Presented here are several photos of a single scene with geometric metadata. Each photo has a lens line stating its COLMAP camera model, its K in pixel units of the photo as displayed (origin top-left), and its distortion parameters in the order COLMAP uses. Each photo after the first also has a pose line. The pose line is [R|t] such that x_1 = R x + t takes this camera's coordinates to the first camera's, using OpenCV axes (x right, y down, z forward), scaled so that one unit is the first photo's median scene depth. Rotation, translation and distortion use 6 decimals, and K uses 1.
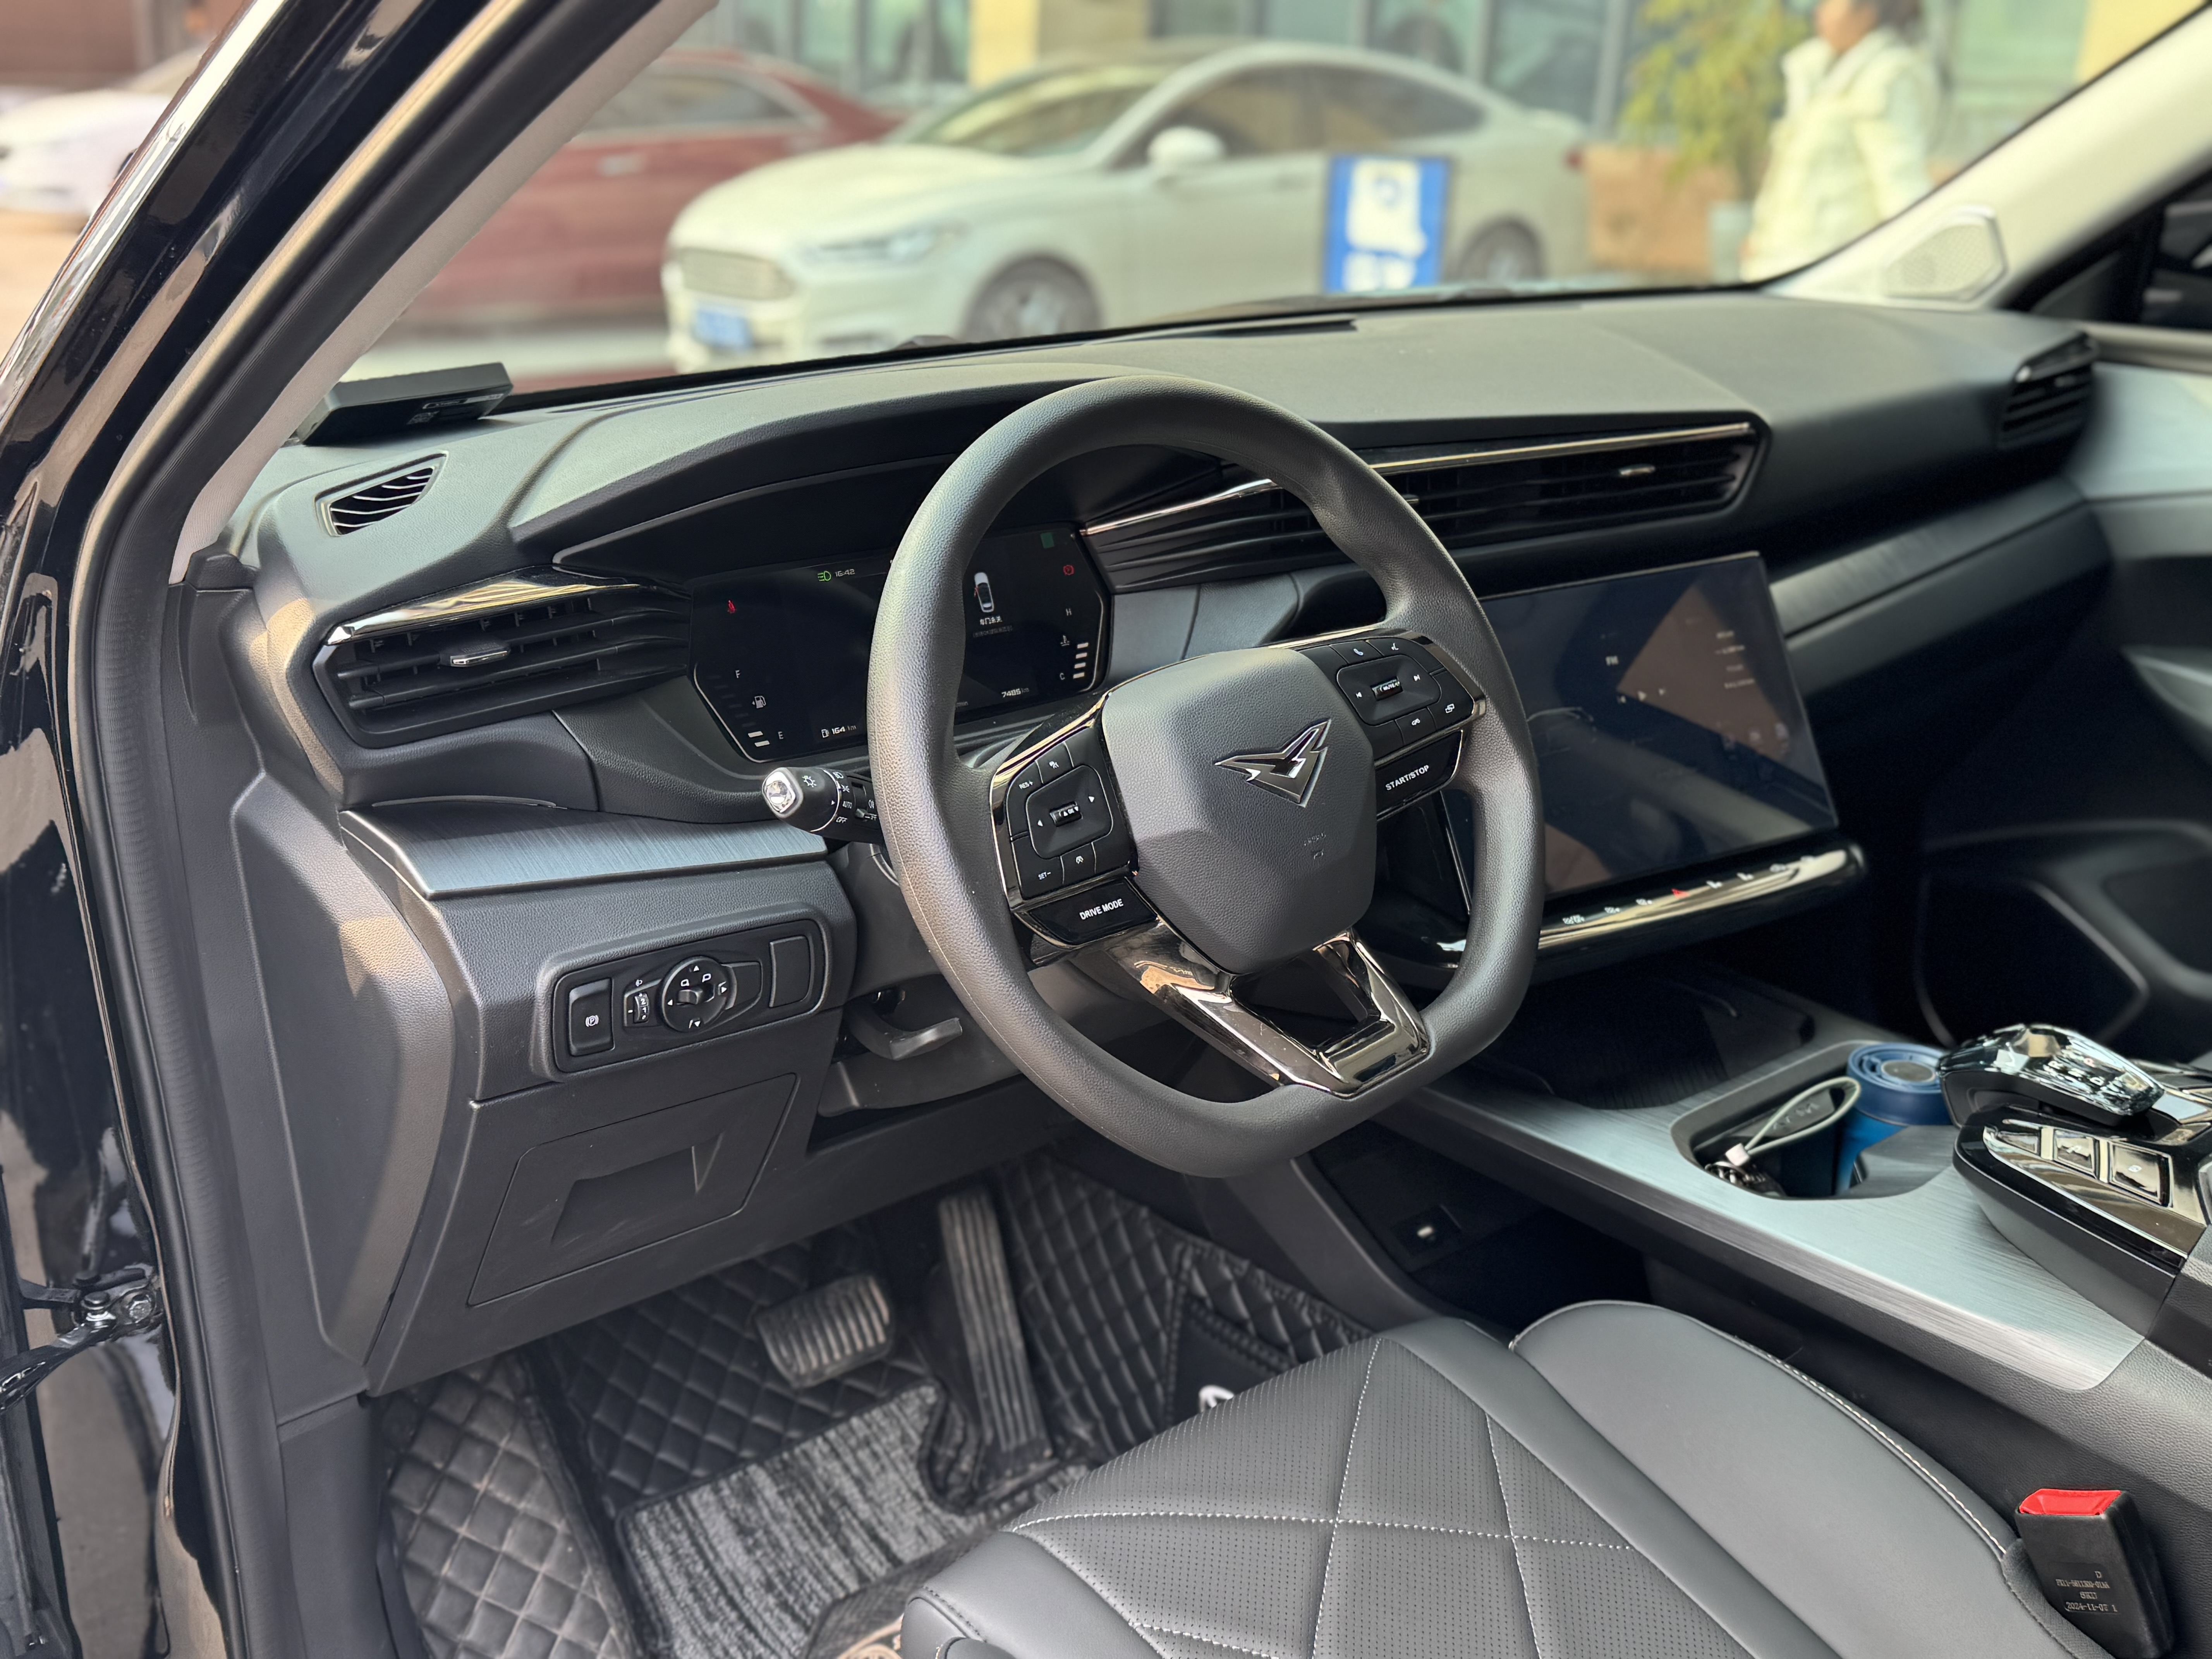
lens RADIAL K [[2110.2, 0, 1111.7], [0, 2110.2, 889.2], [0, 0, 1]] dist [0.118866, -0.190790]
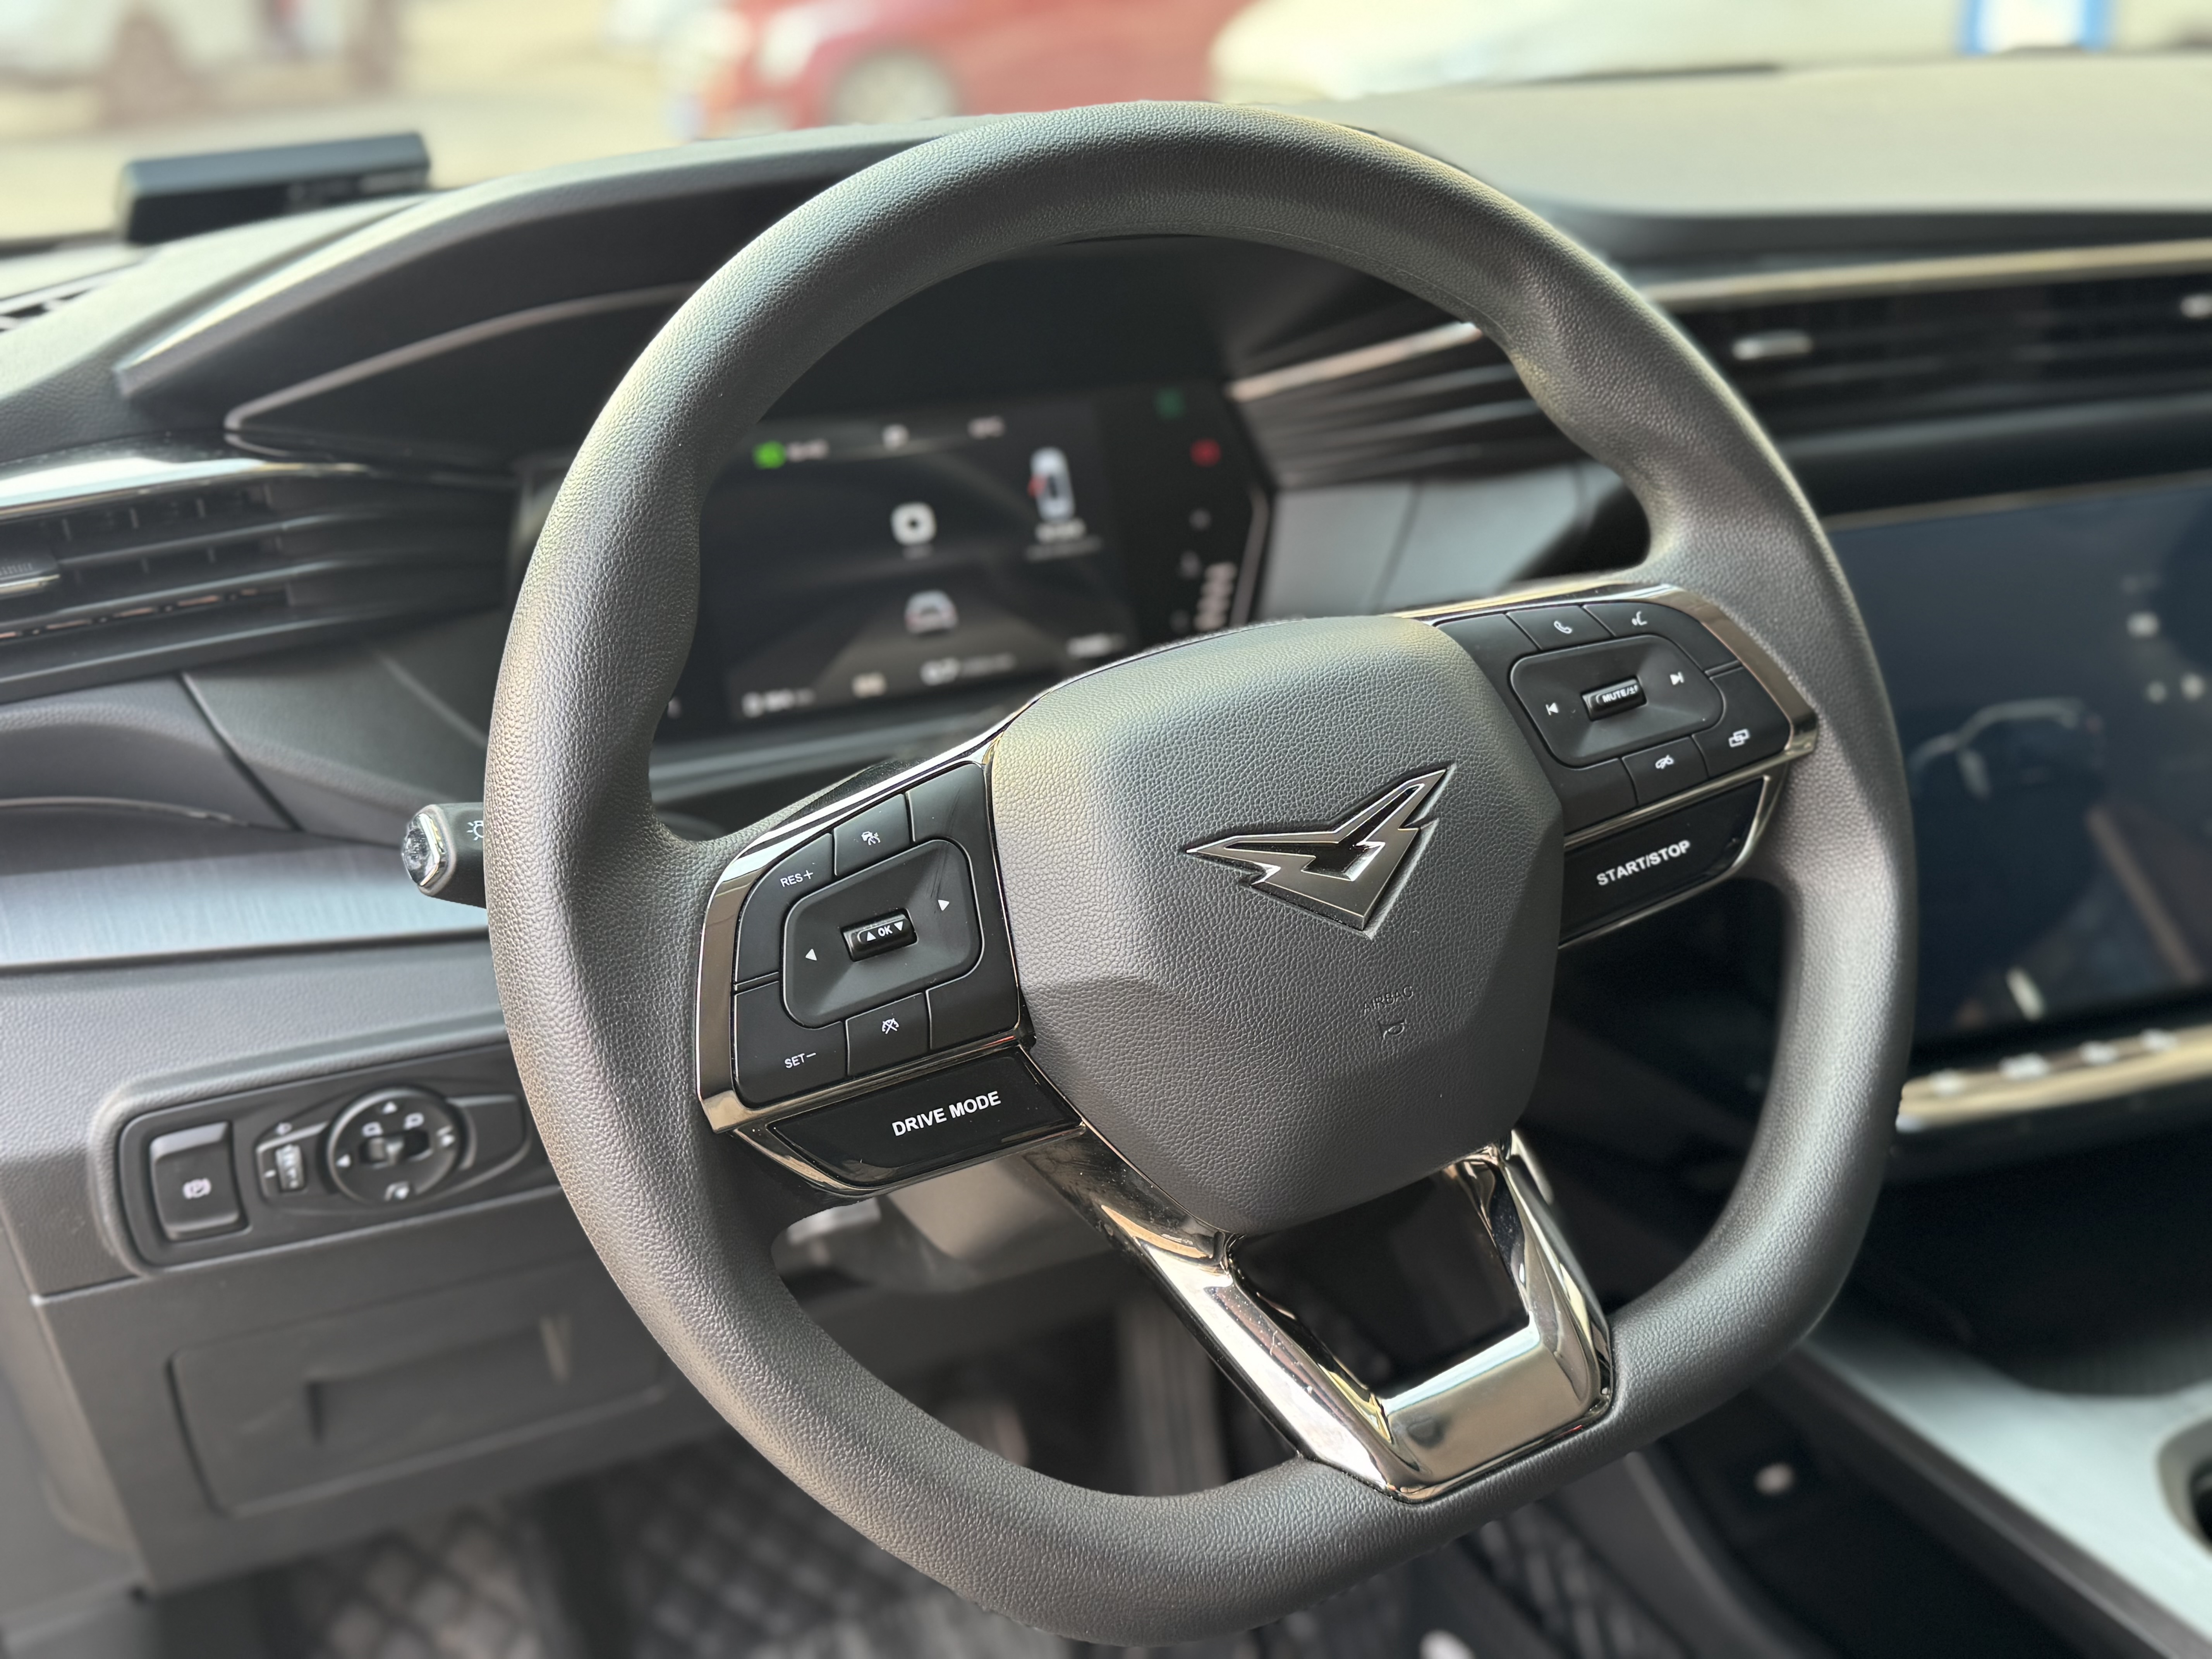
lens RADIAL K [[2193.1, 0, 1109.5], [0, 2193.1, 893.4], [0, 0, 1]] dist [0.100375, -0.229037]
pose [[0.966845, 0.074719, -0.244189, 0.149380], [-0.059286, 0.995787, 0.069958, -0.078218], [0.248387, -0.053162, 0.967201, 0.429979]]
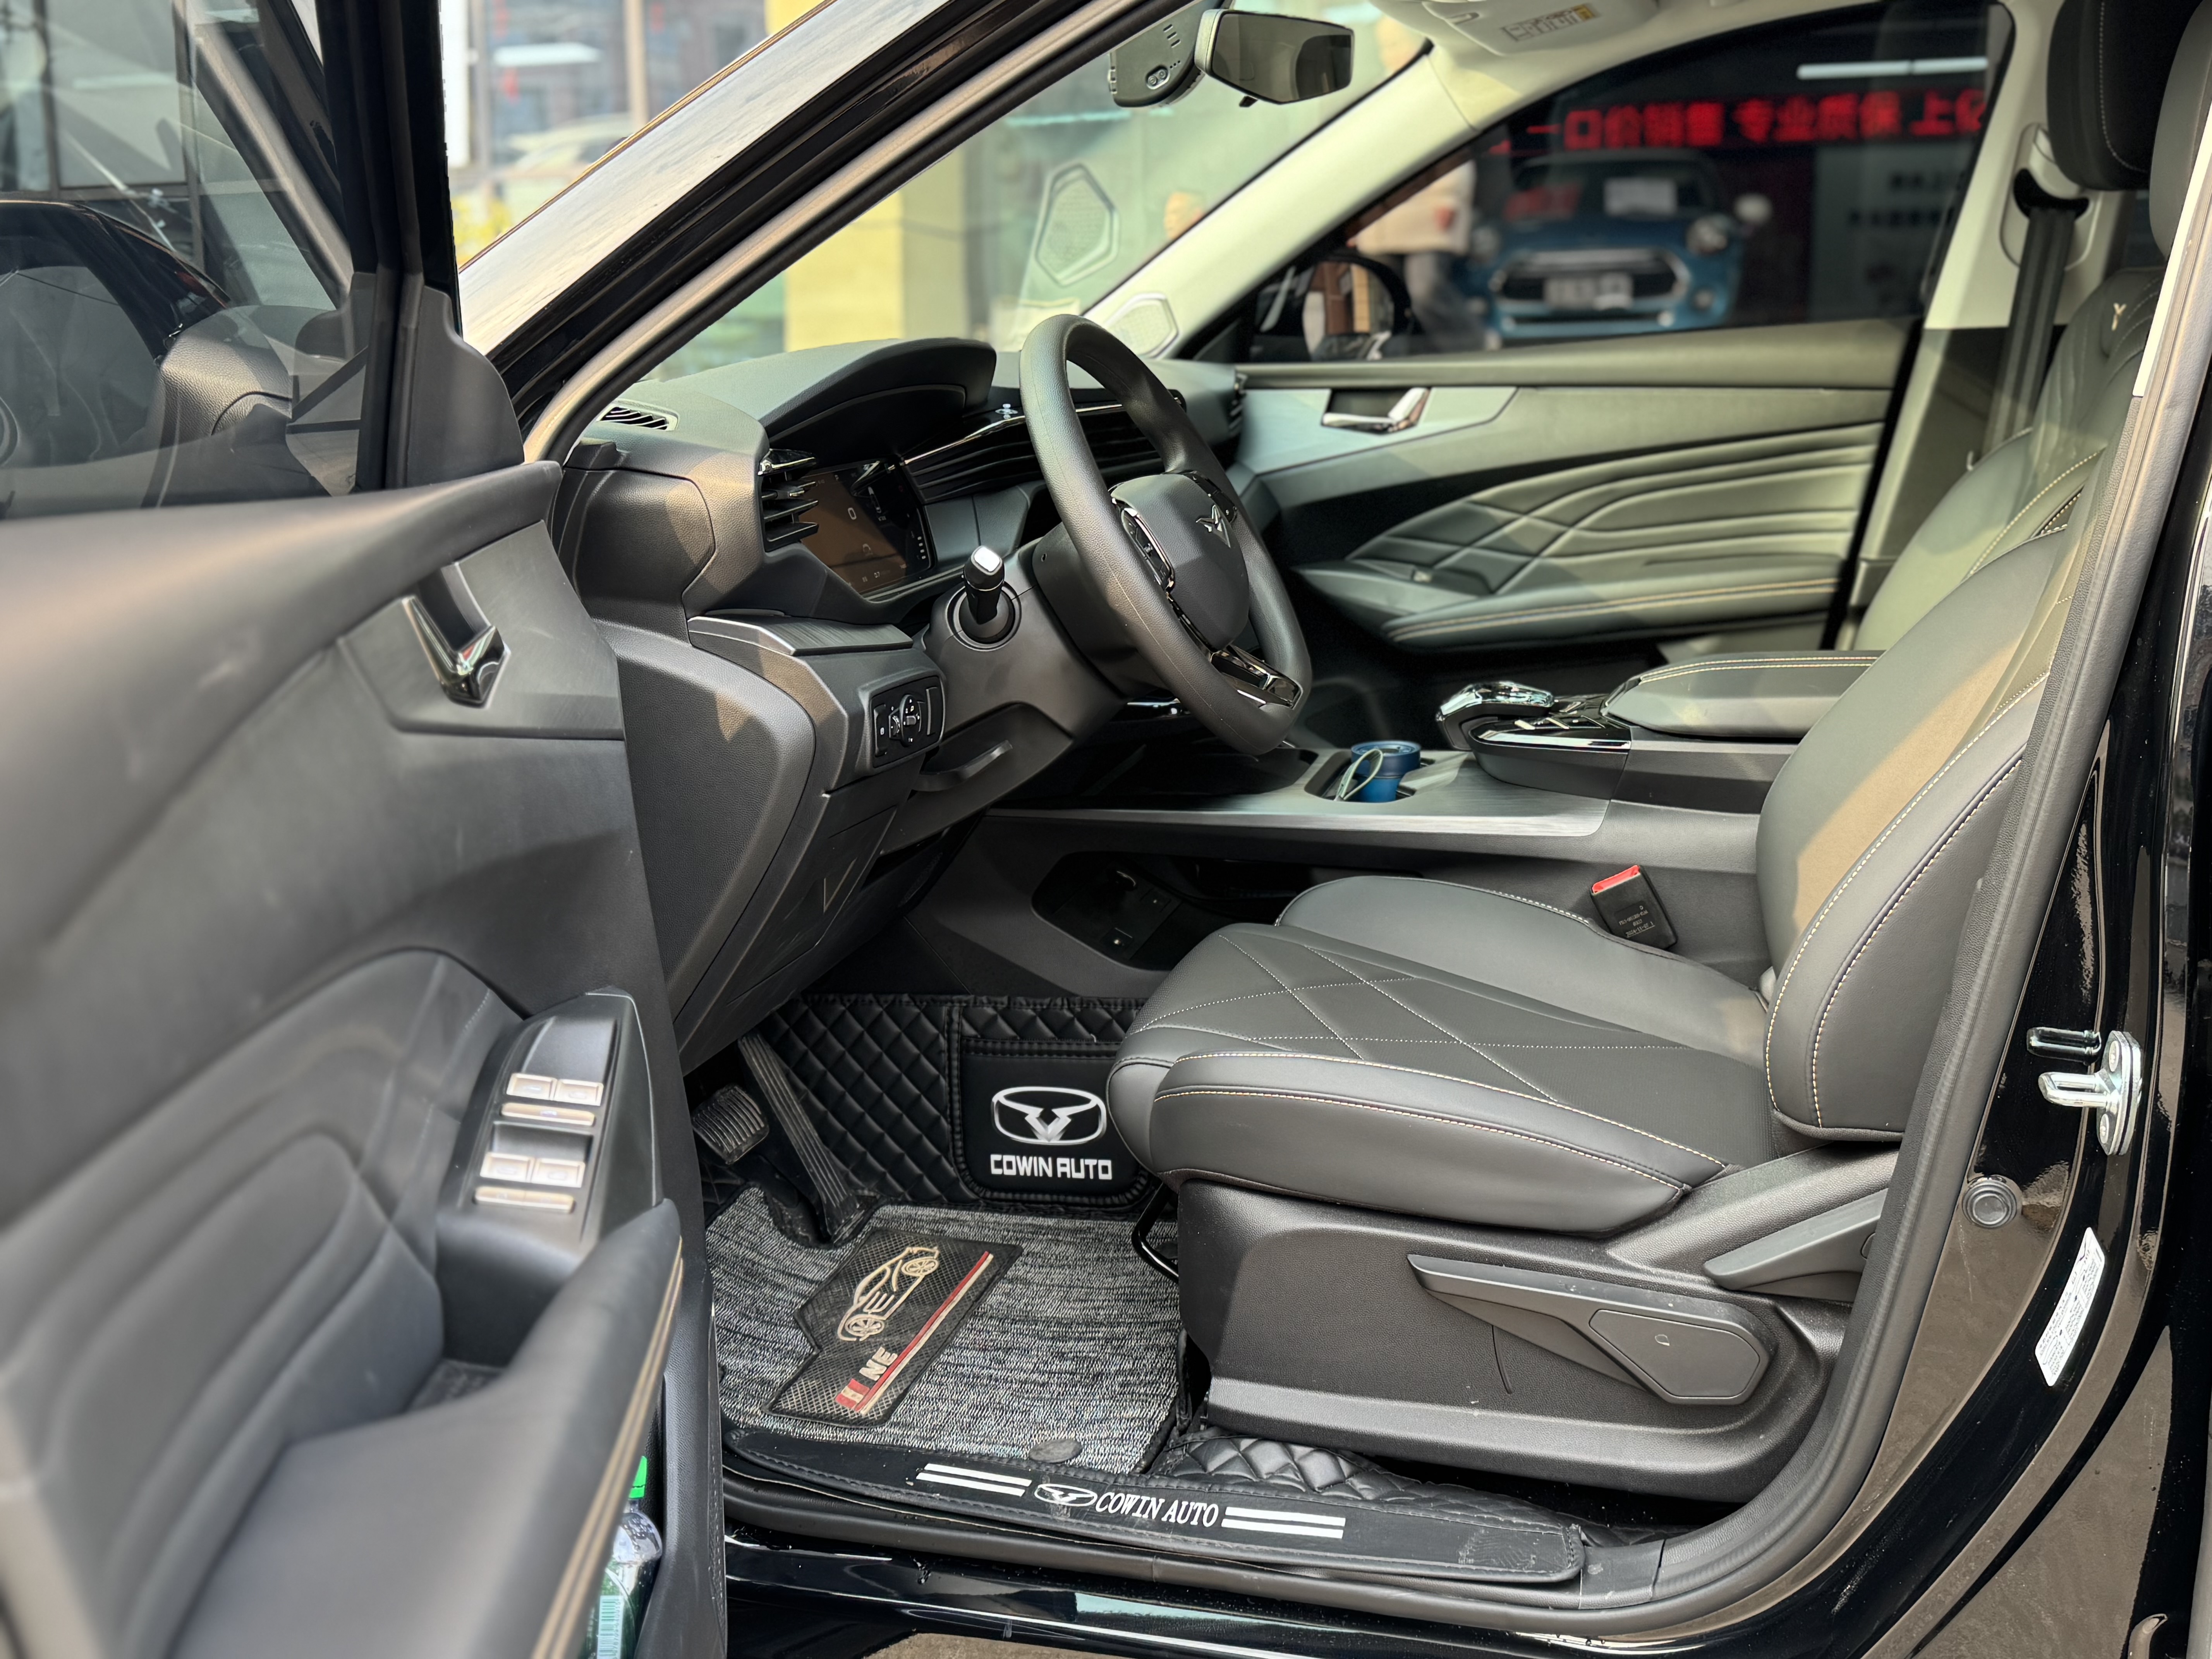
lens RADIAL K [[2110.2, 0, 1111.7], [0, 2110.2, 889.2], [0, 0, 1]] dist [0.118866, -0.190790]
pose [[0.832687, -0.181455, 0.523169, -0.887339], [0.236089, 0.970948, -0.039002, 0.261242], [-0.500893, 0.155990, 0.851336, -0.366190]]
